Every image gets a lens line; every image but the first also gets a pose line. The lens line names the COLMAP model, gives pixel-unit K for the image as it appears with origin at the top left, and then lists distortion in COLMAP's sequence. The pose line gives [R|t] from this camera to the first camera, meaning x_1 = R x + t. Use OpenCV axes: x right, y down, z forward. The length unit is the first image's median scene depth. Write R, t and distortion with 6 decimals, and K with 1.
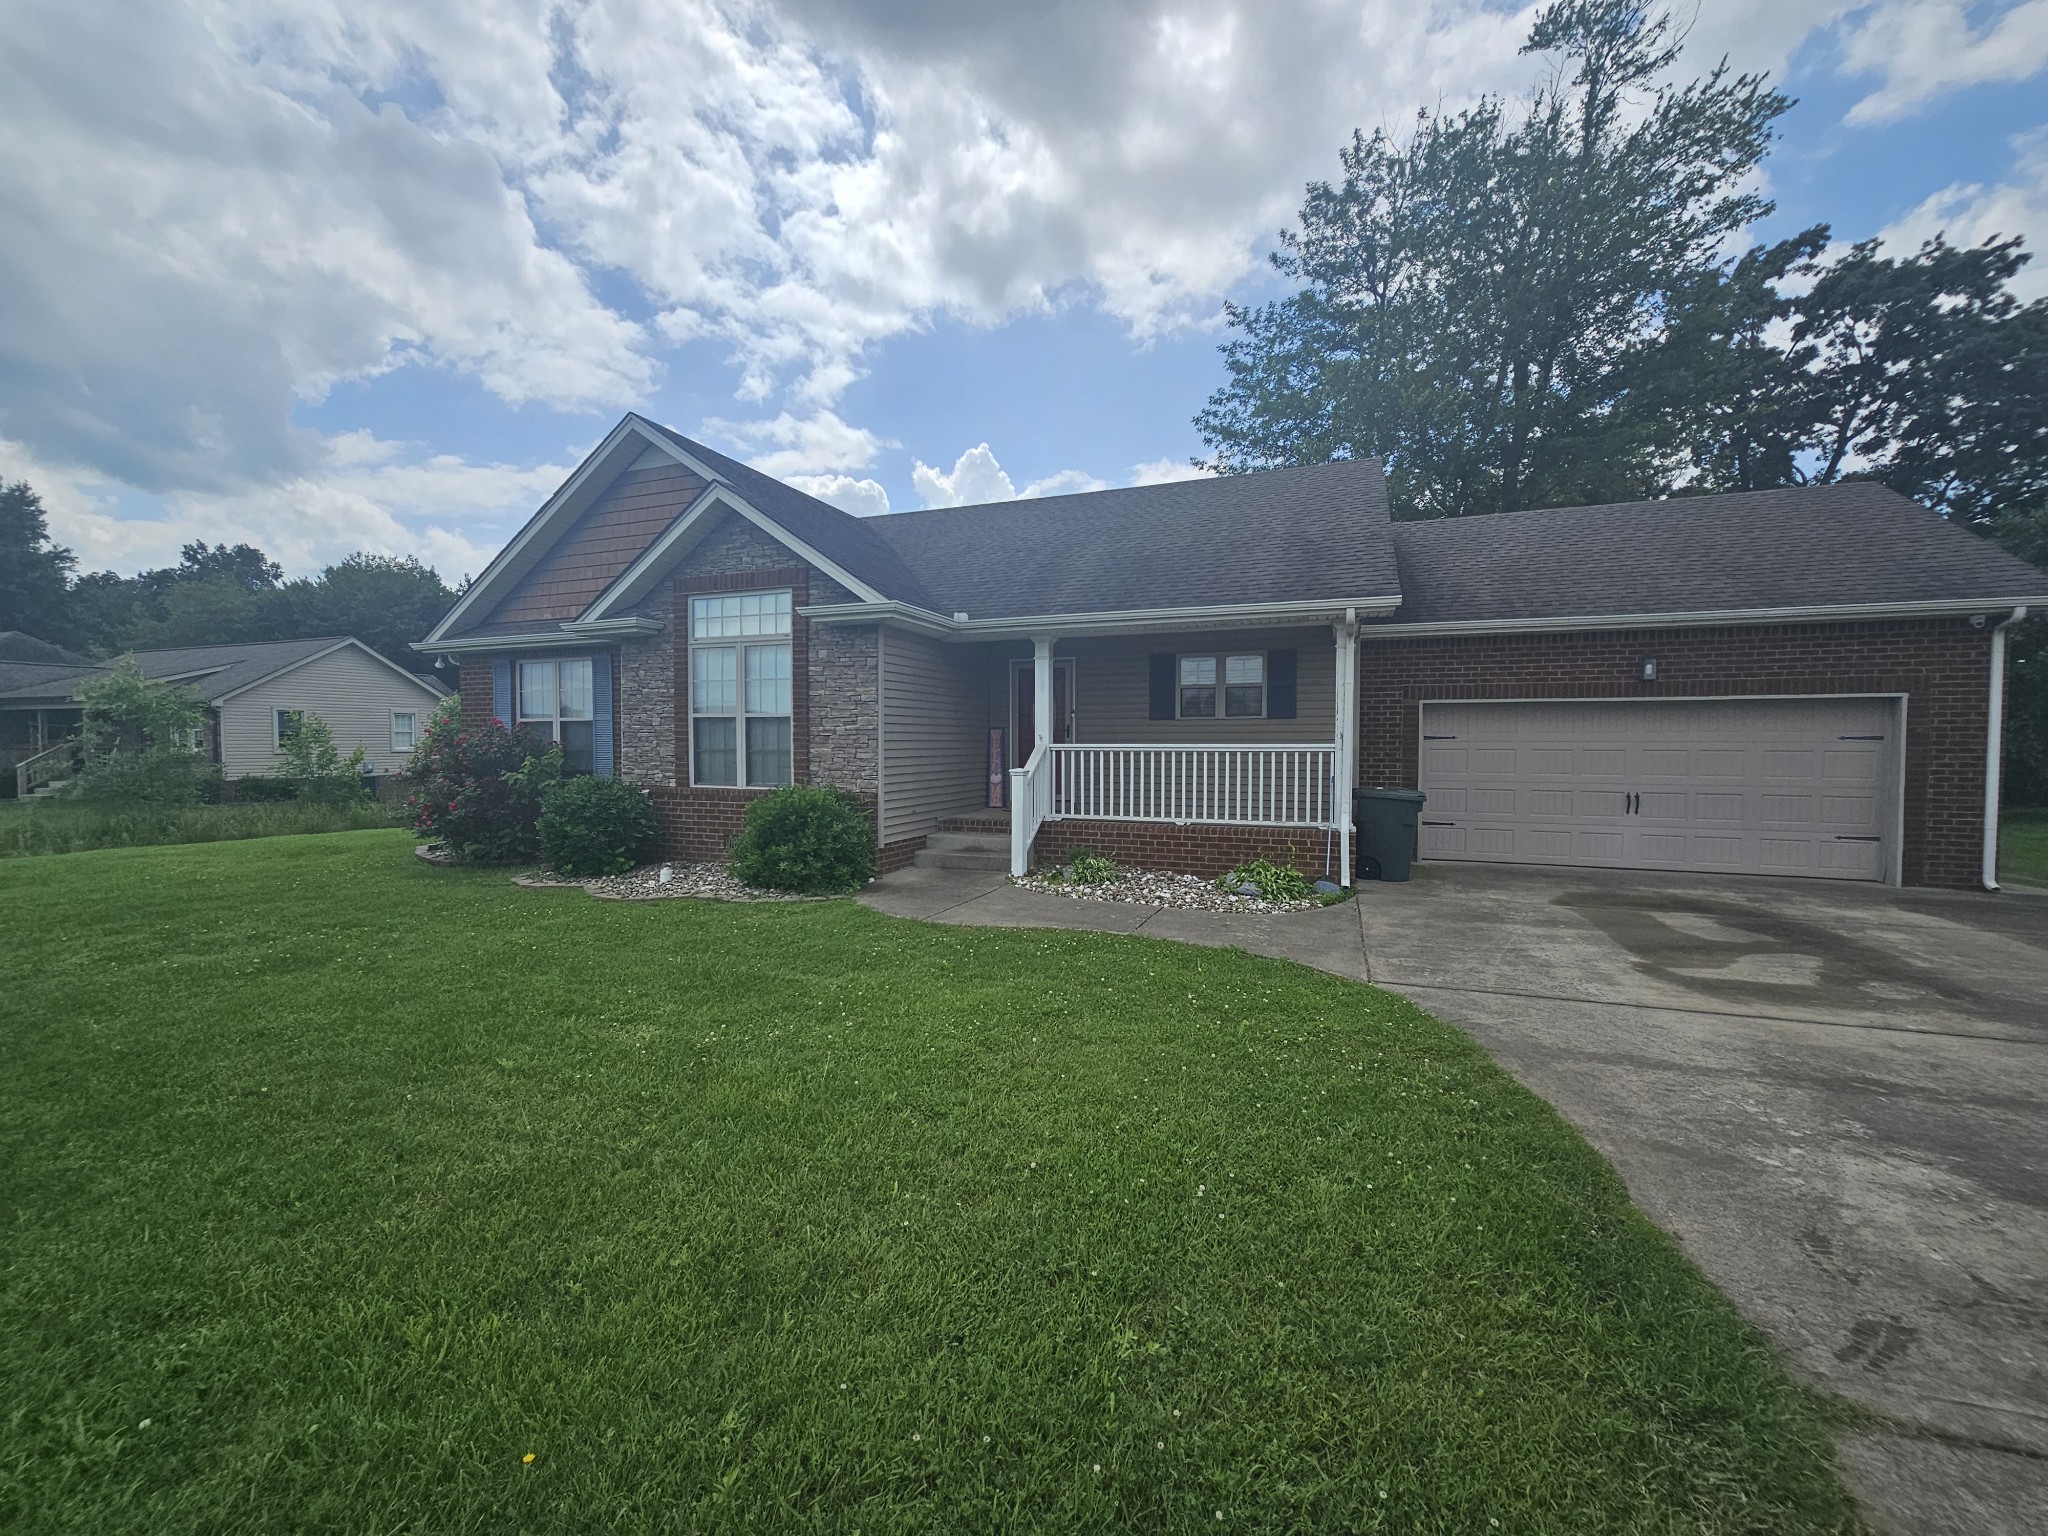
lens RADIAL K [[824.6, 0, 1019.7], [0, 824.6, 769.6], [0, 0, 1]] dist [0.004395, -0.003267]
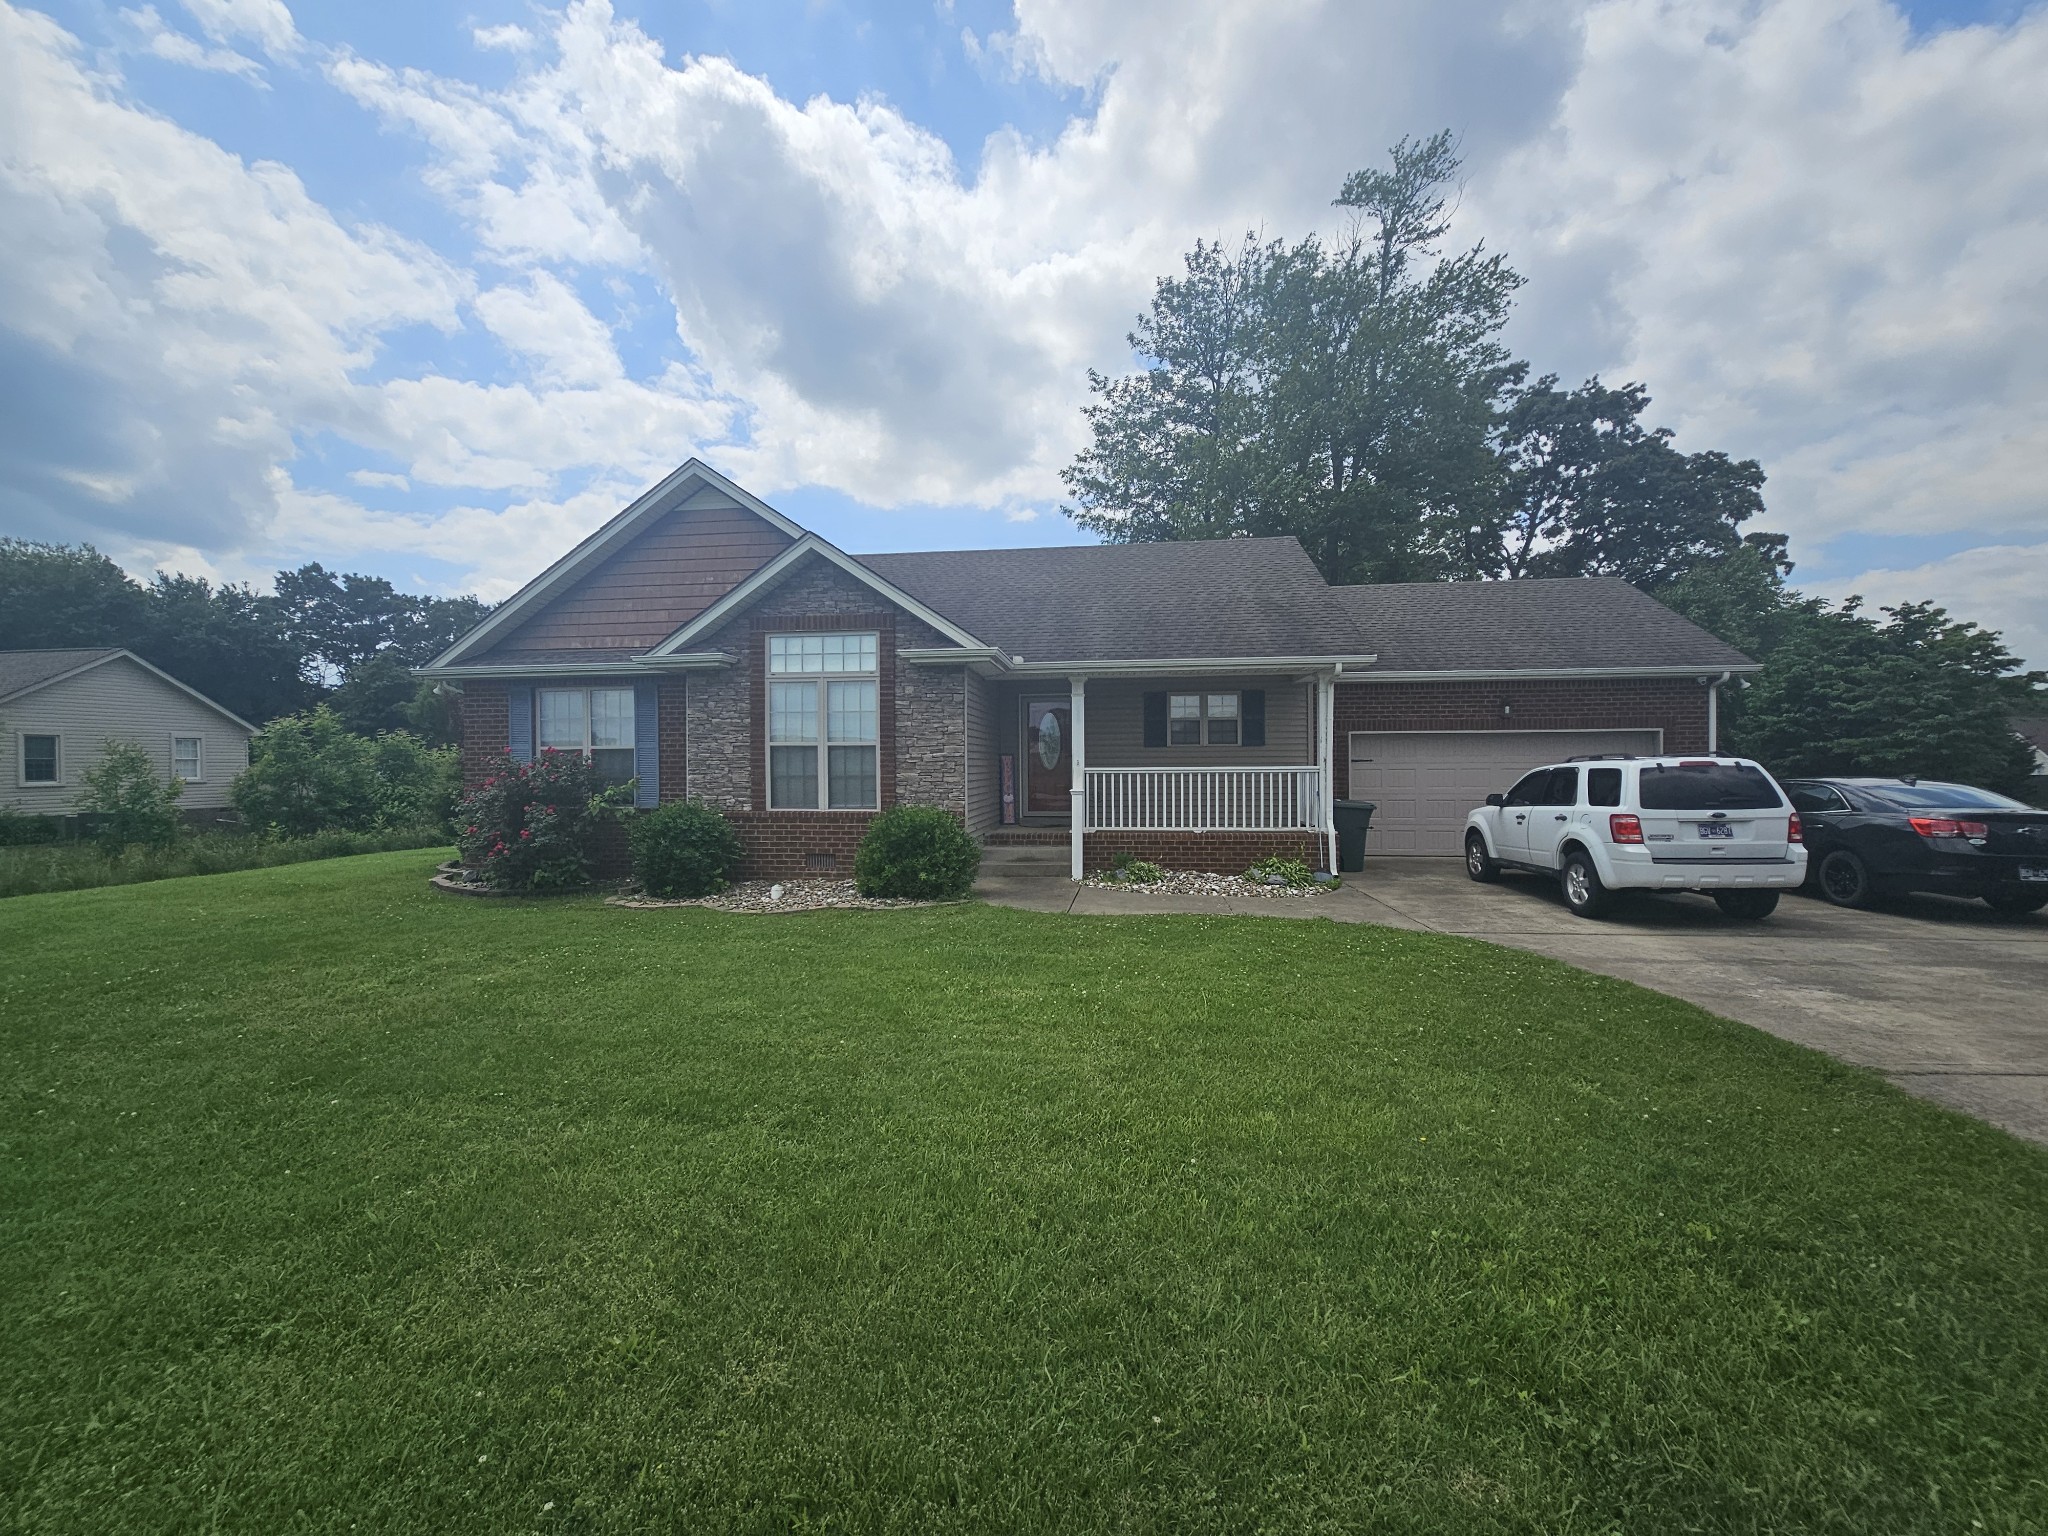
lens RADIAL K [[820.1, 0, 1020.6], [0, 820.1, 770.0], [0, 0, 1]] dist [-0.001956, 0.003175]
pose [[0.969867, -0.008804, 0.243477, -0.310478], [0.015457, 0.999557, -0.025429, 0.000295], [-0.243145, 0.028426, 0.969573, -0.105327]]
